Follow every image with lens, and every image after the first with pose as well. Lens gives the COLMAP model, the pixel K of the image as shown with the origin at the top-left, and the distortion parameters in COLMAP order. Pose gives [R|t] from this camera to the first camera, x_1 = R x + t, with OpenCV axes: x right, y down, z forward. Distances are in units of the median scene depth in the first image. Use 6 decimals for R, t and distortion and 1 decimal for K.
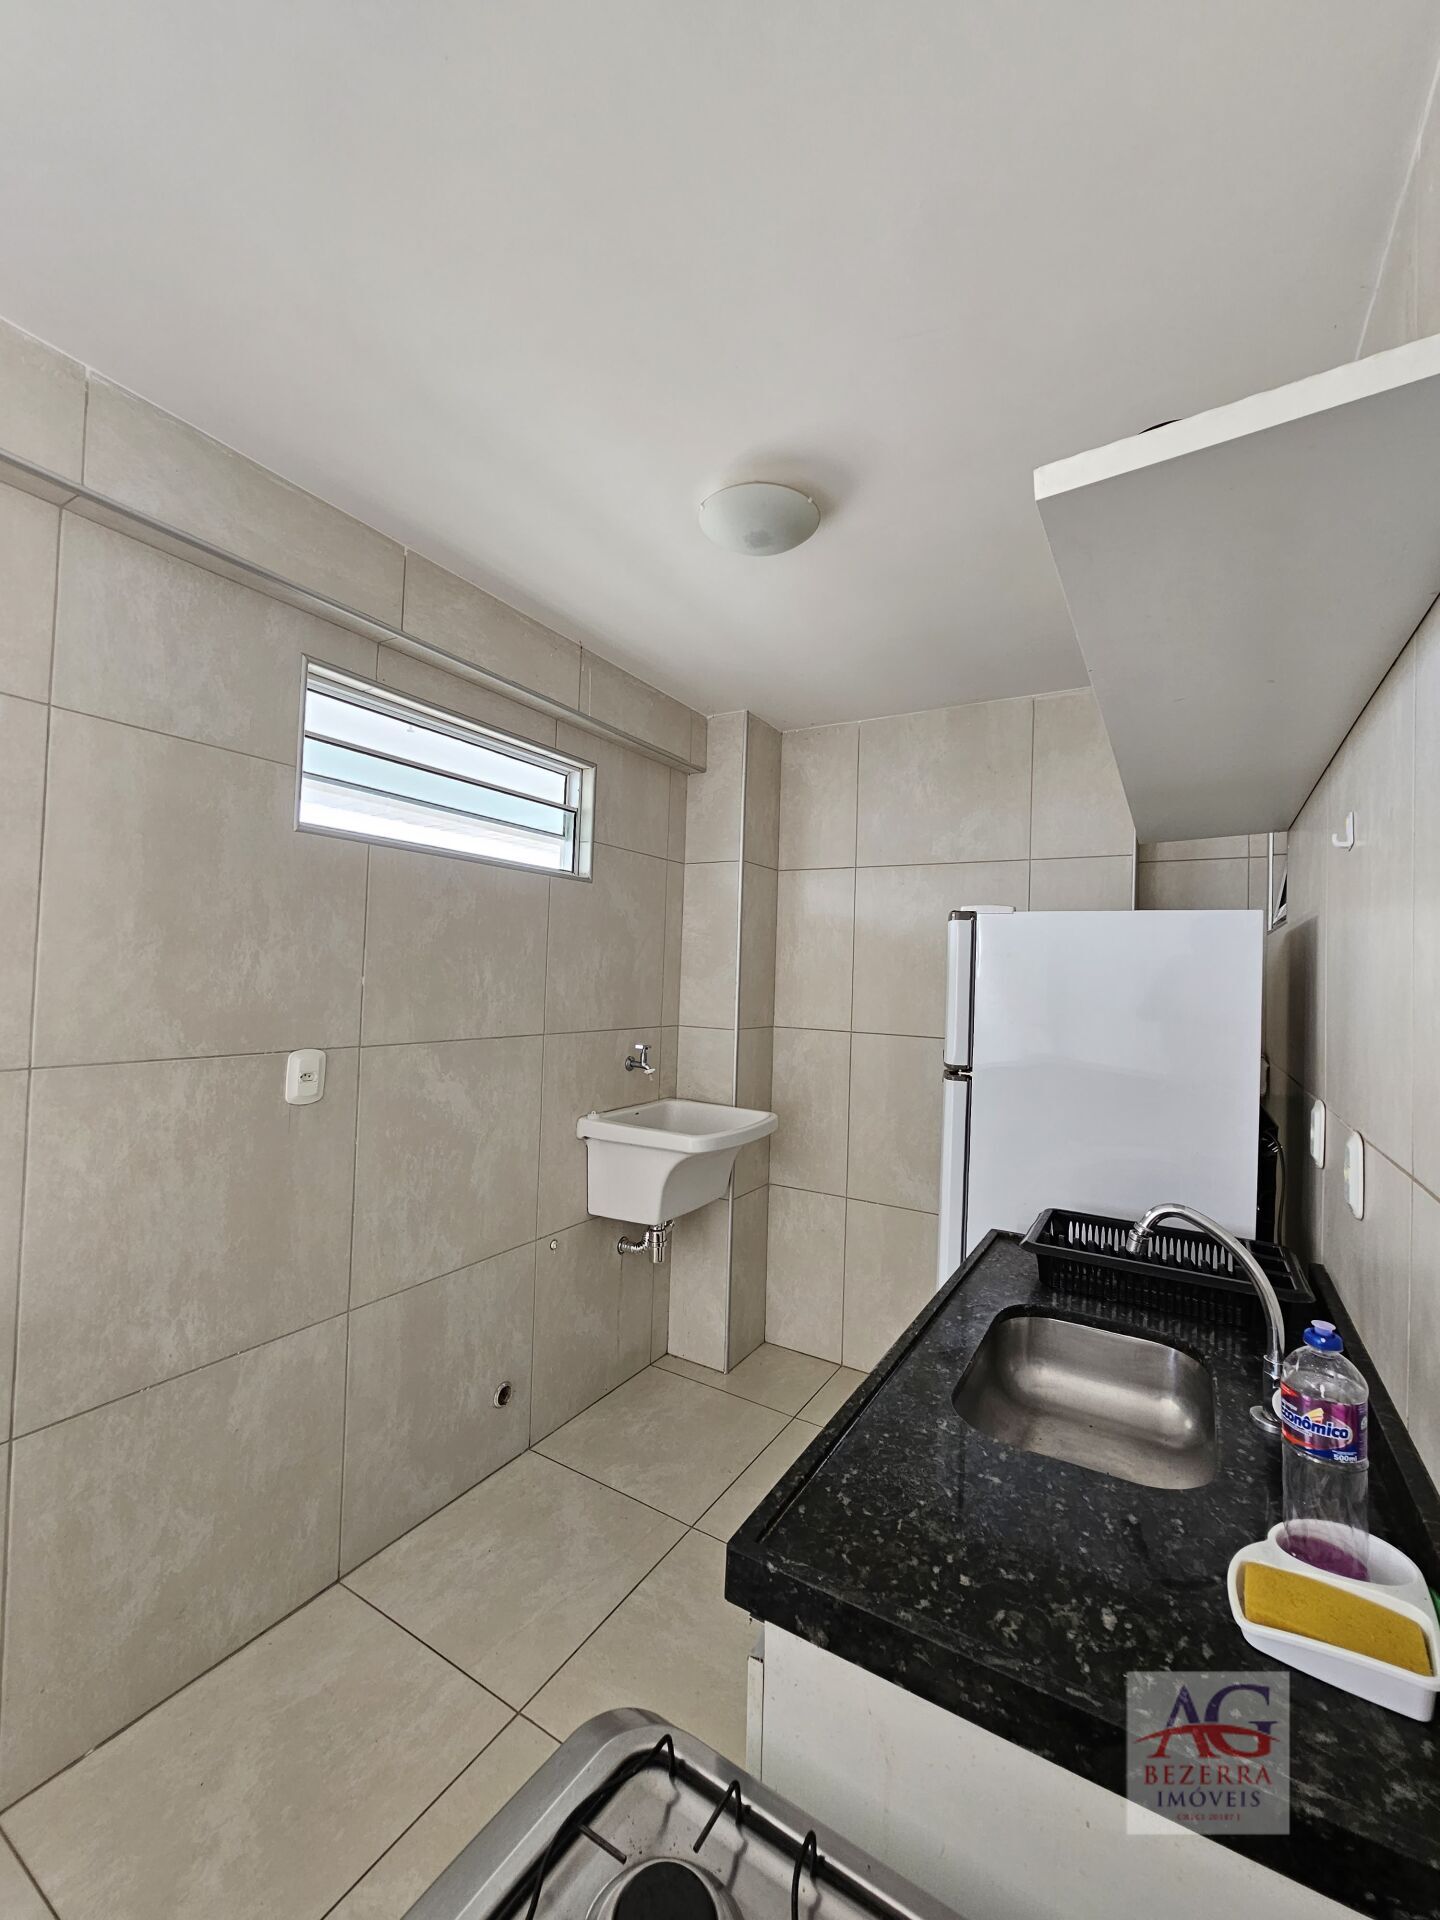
lens RADIAL K [[787.6, 0, 711.1], [0, 787.6, 957.4], [0, 0, 1]] dist [-0.008606, 0.002528]
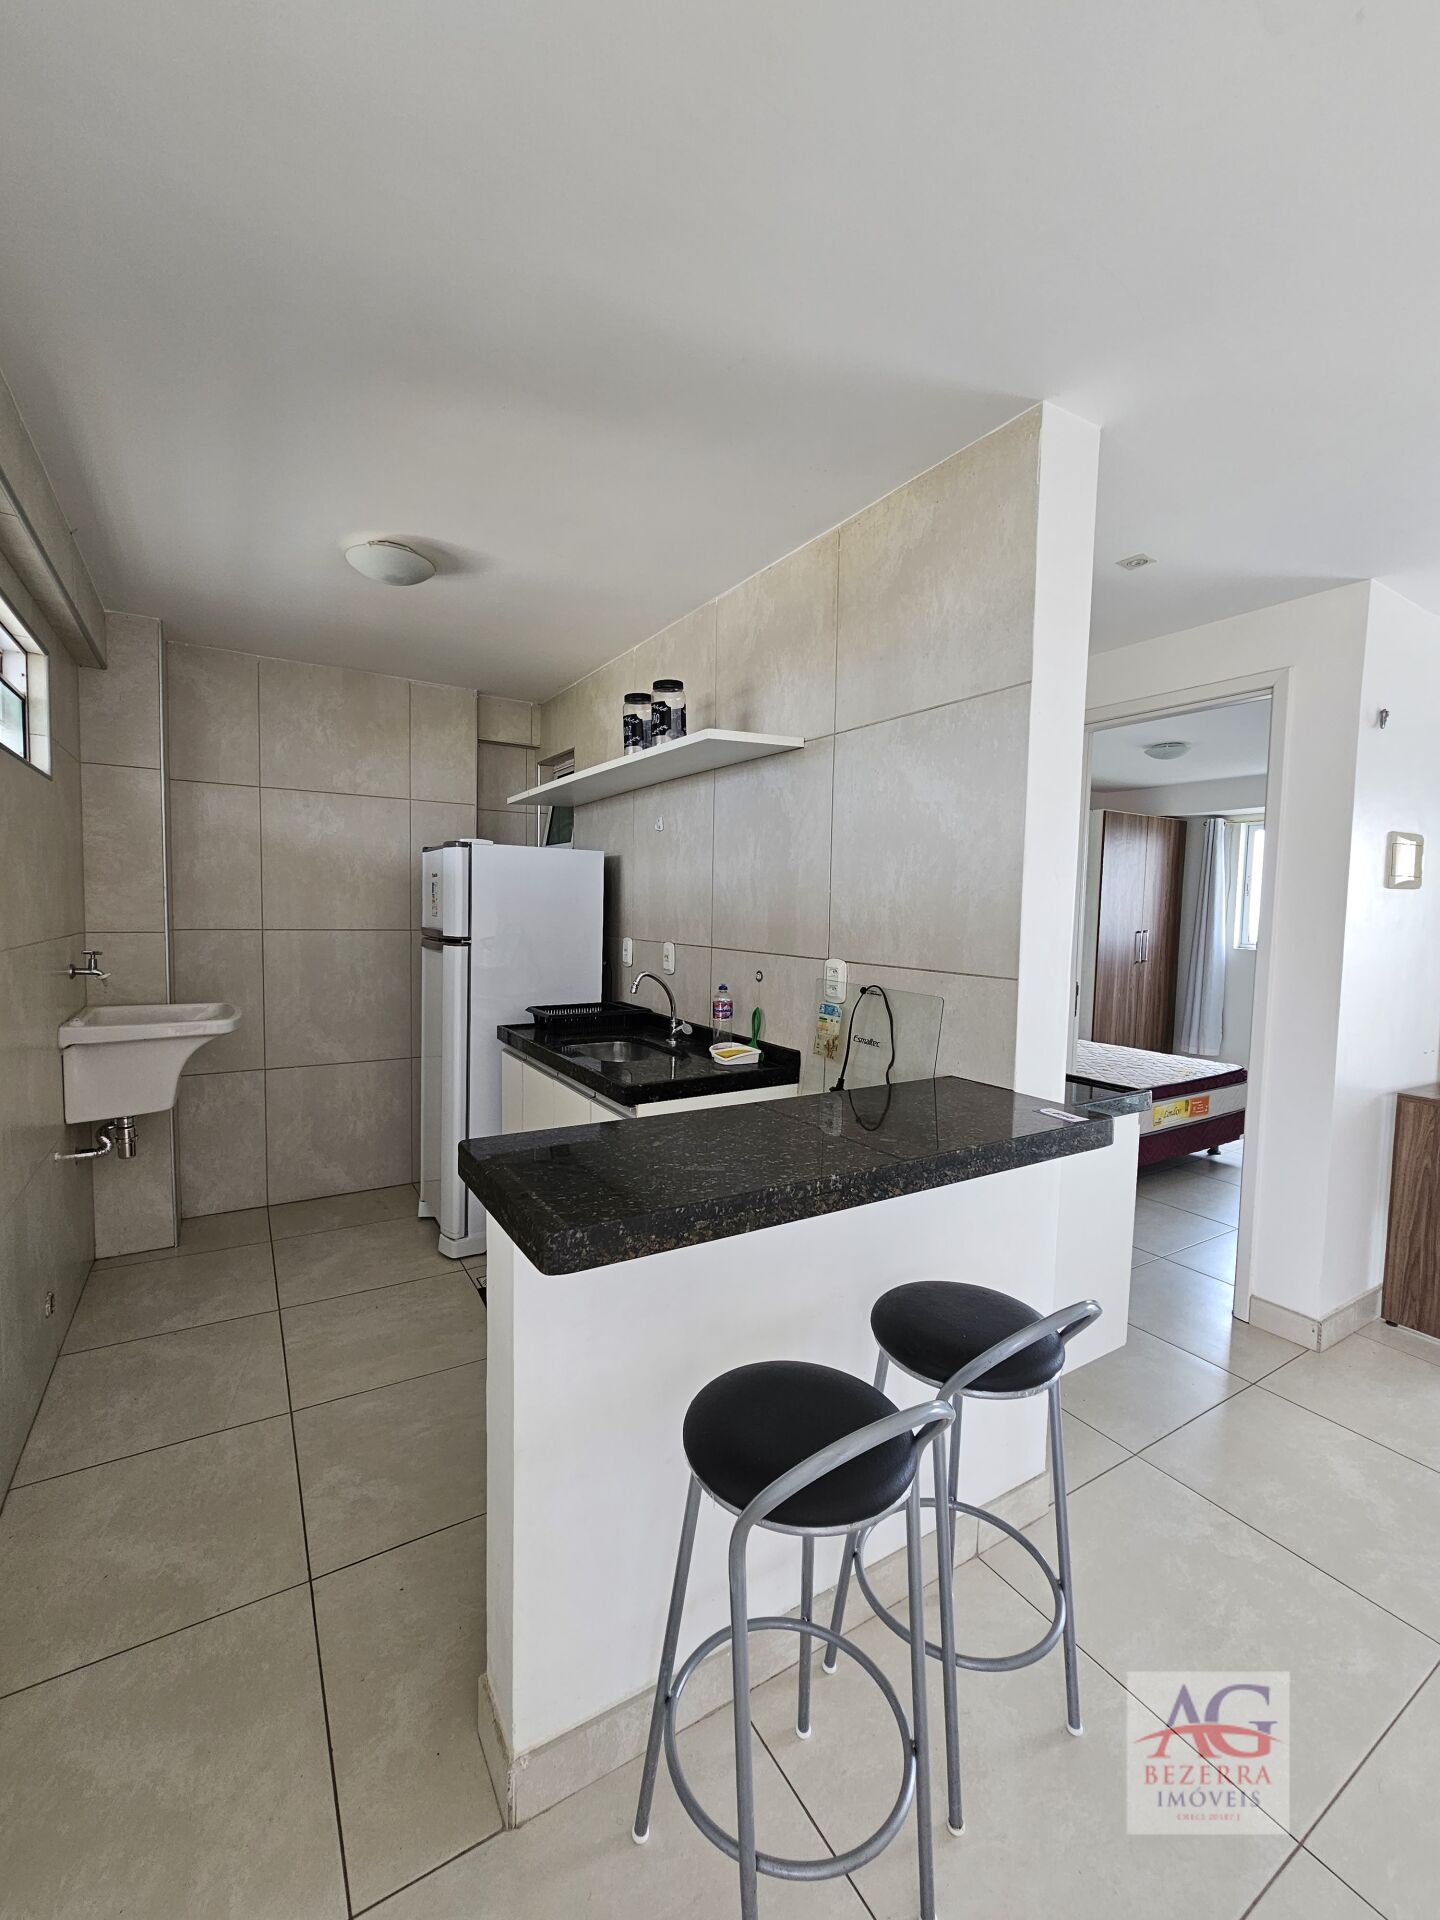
lens RADIAL K [[787.6, 0, 709.0], [0, 787.6, 961.8], [0, 0, 1]] dist [-0.008606, 0.002528]
pose [[0.458391, -0.083144, 0.884853, -0.633987], [-0.025302, 0.993990, 0.106507, 0.001012], [-0.888390, -0.071211, 0.453532, -0.138766]]
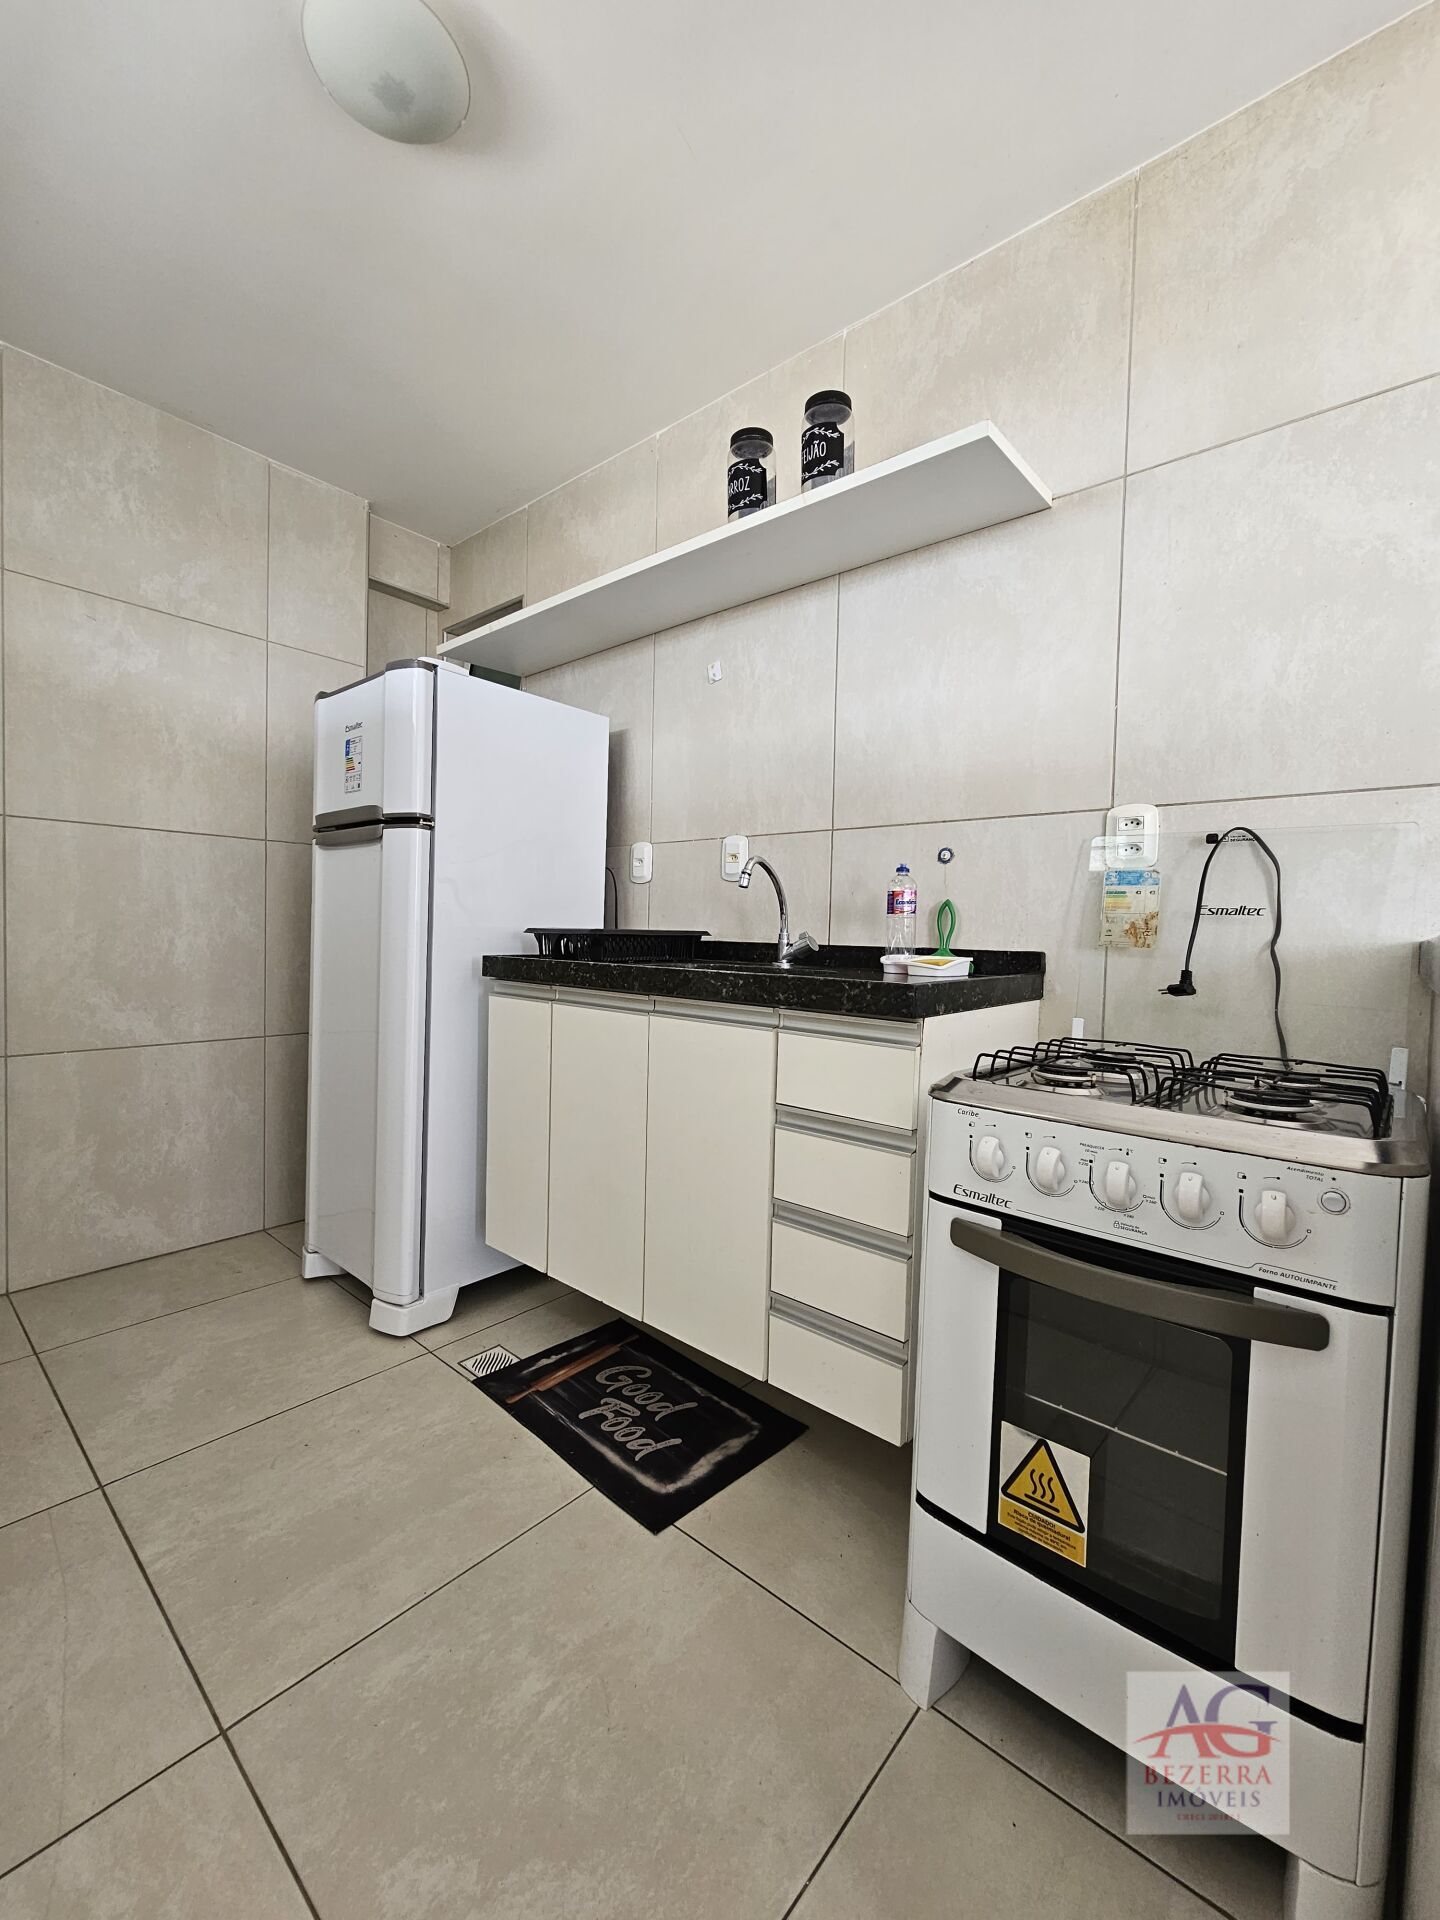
lens RADIAL K [[787.6, 0, 709.1], [0, 787.6, 962.5], [0, 0, 1]] dist [-0.008606, 0.002528]
pose [[0.170197, -0.064115, 0.983322, -0.448663], [-0.040928, 0.996560, 0.072062, 0.169076], [-0.984560, -0.052510, 0.166987, 0.321056]]
